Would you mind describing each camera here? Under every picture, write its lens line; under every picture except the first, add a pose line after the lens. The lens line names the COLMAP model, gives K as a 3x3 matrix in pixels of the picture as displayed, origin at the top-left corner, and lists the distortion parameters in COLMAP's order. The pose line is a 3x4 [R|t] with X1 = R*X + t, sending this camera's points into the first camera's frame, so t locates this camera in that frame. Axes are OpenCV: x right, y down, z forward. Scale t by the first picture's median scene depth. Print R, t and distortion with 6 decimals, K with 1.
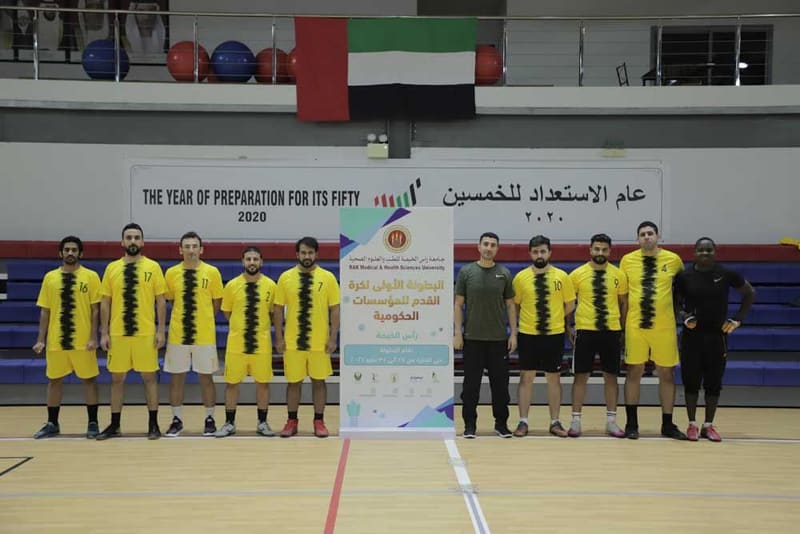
lens RADIAL K [[1439.2, 0, 427.2], [0, 1439.2, 286.8], [0, 0, 1]] dist [0.447620, 0.000000]
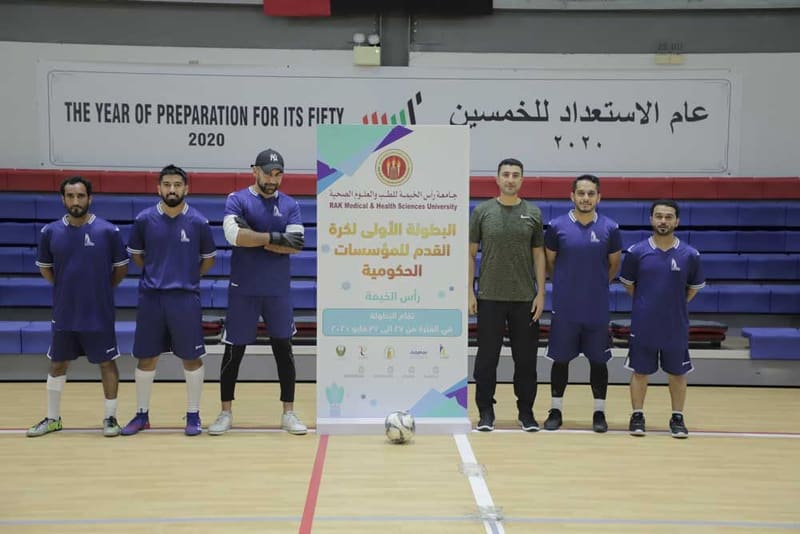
lens RADIAL K [[1439.2, 0, 427.8], [0, 1439.2, 277.2], [0, 0, 1]] dist [0.447620, 0.000000]
pose [[0.999947, 0.005651, 0.008647, -0.007379], [-0.005974, 0.999269, 0.037759, -0.004364], [-0.008428, -0.037809, 0.999249, 0.207844]]
